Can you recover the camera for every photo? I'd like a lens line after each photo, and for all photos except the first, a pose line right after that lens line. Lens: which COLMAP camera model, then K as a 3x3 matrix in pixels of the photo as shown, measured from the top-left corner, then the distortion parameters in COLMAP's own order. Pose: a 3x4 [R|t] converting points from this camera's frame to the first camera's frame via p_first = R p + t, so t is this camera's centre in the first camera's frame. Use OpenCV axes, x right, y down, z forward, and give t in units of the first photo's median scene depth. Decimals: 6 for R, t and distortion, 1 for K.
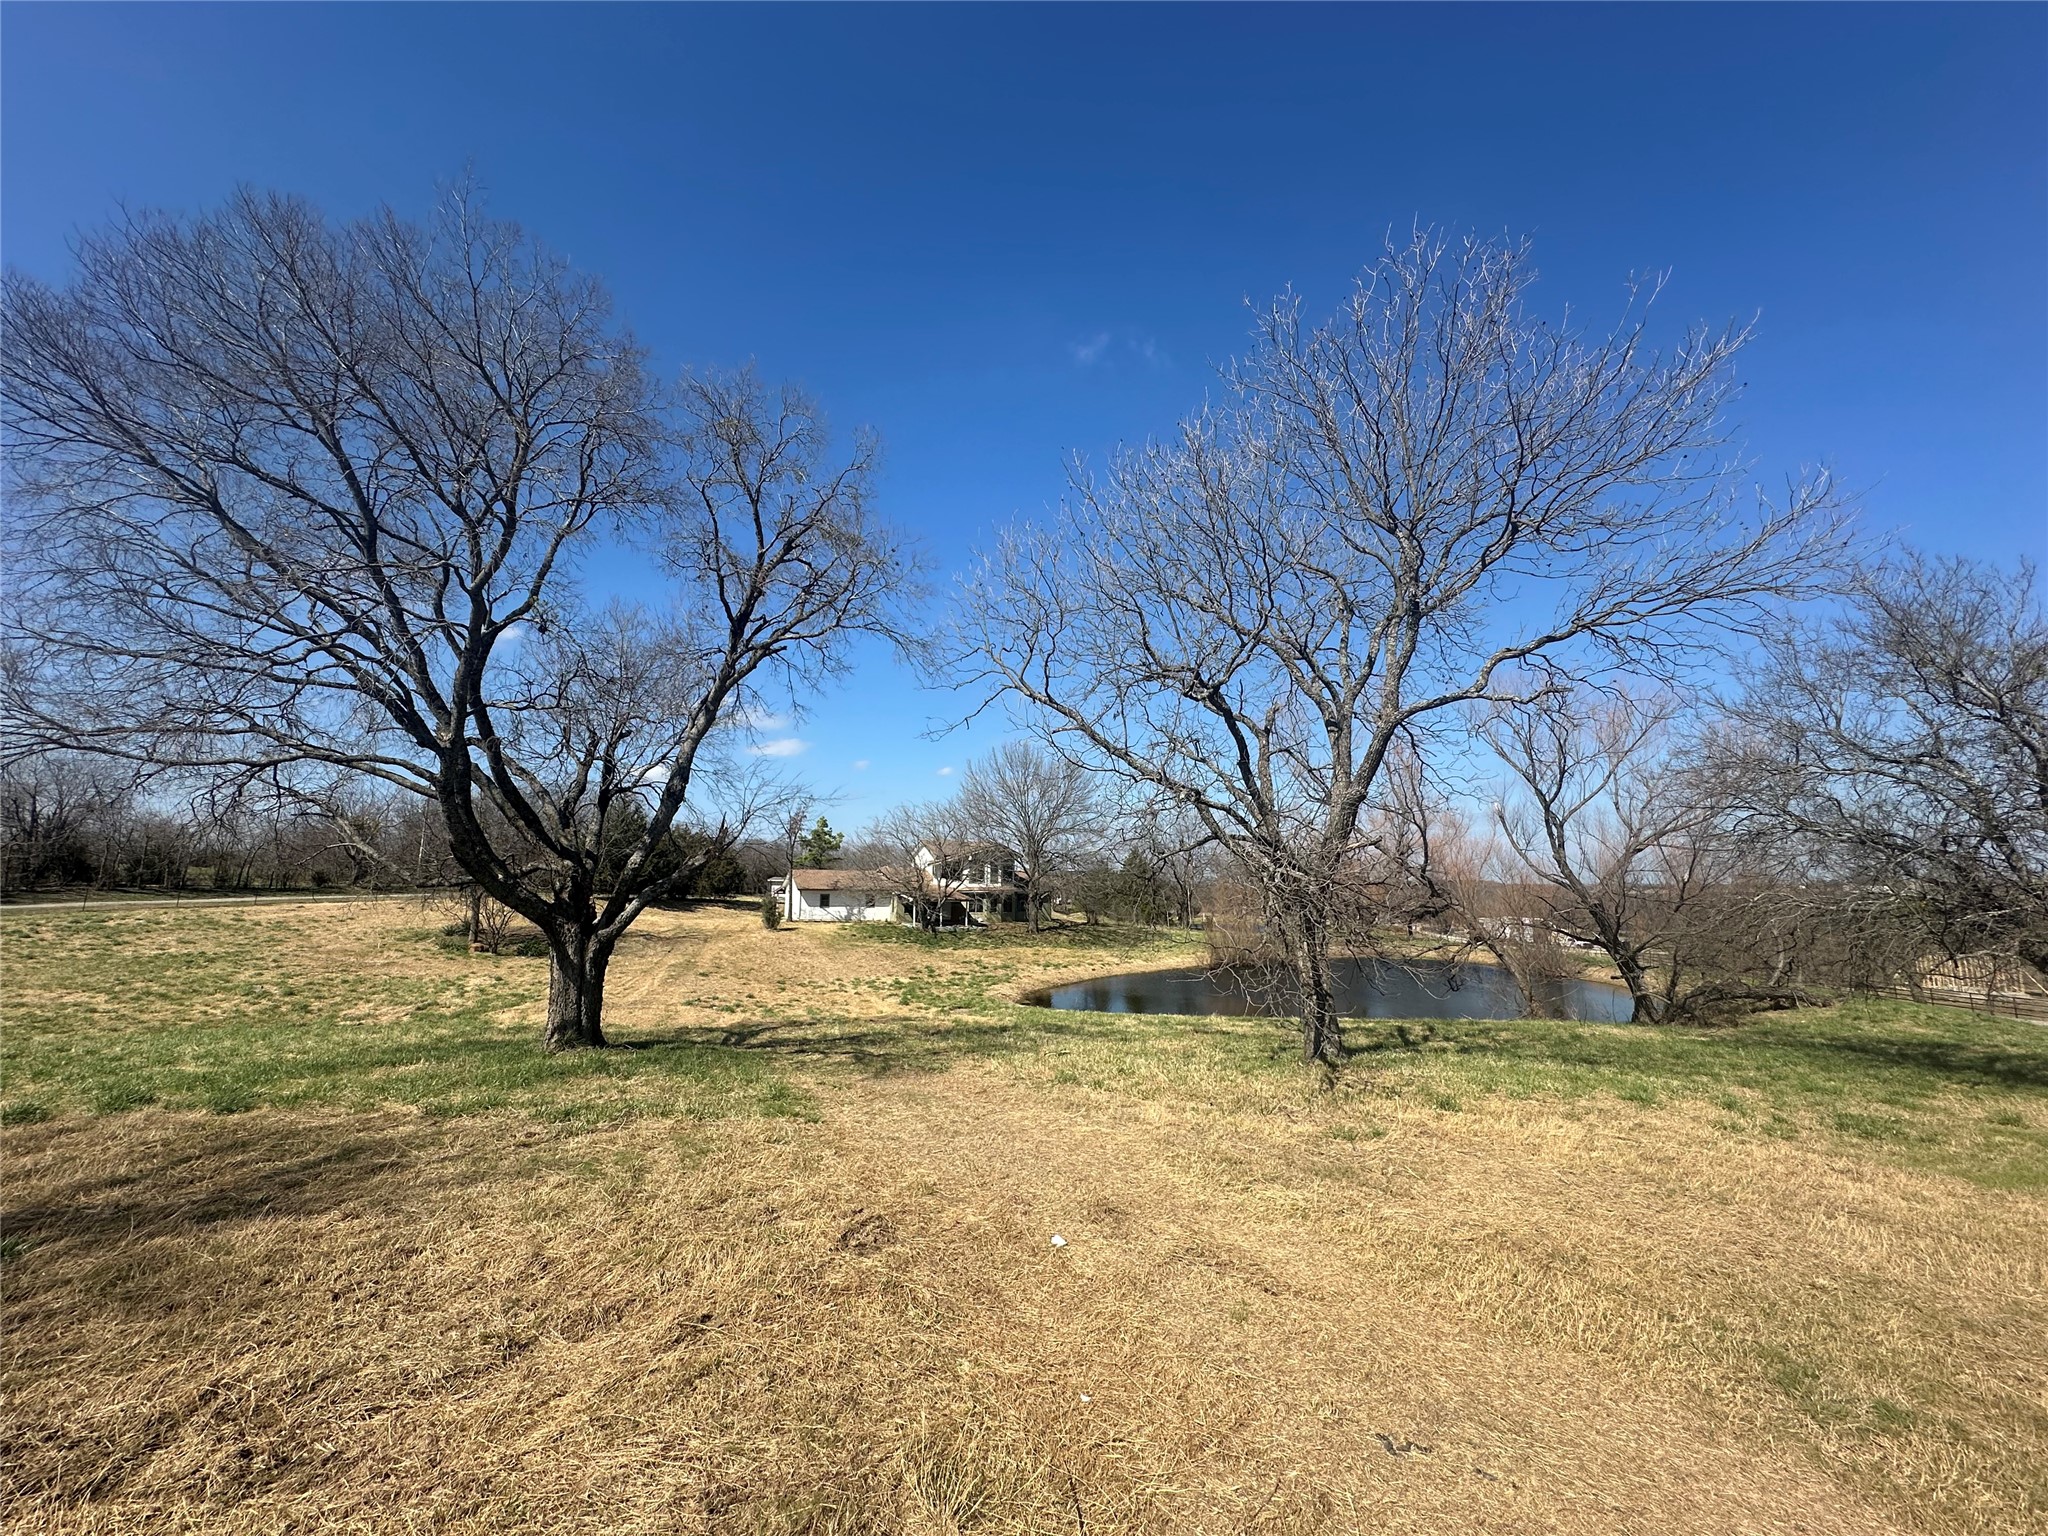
lens RADIAL K [[823.3, 0, 1022.2], [0, 823.3, 771.4], [0, 0, 1]] dist [0.000930, -0.000137]
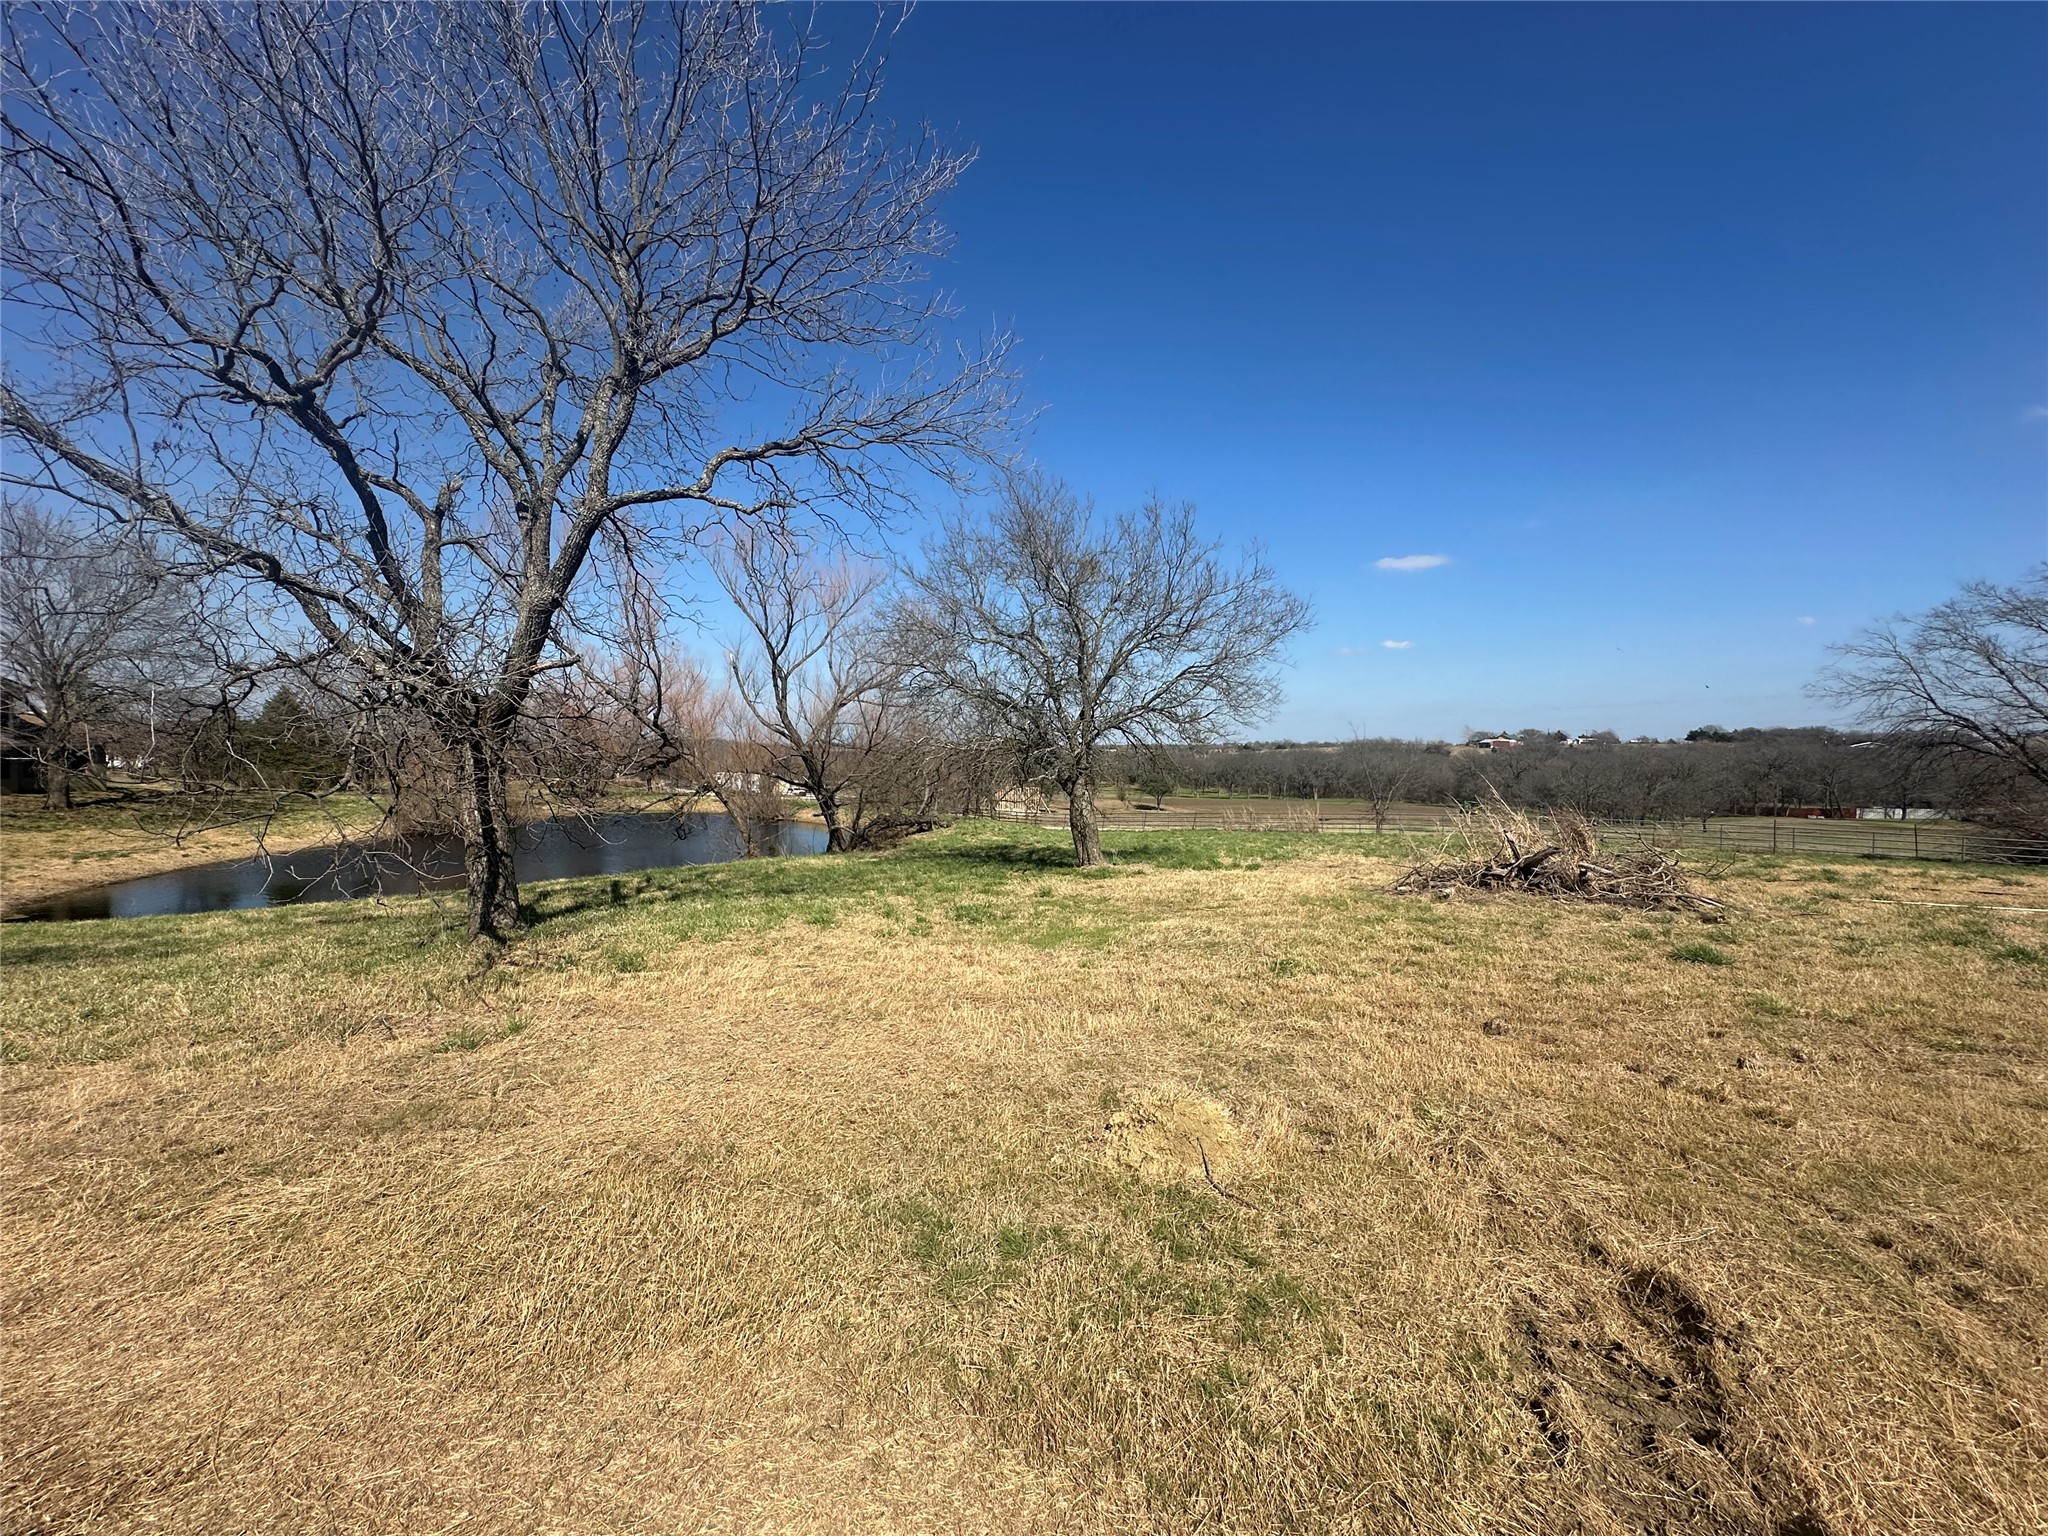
lens RADIAL K [[823.3, 0, 1022.4], [0, 823.3, 761.9], [0, 0, 1]] dist [0.000930, -0.000137]
pose [[0.657560, -0.014810, 0.753257, 0.063221], [-0.104712, 0.988307, 0.110841, 0.026263], [-0.746090, -0.151759, 0.648320, 0.077666]]
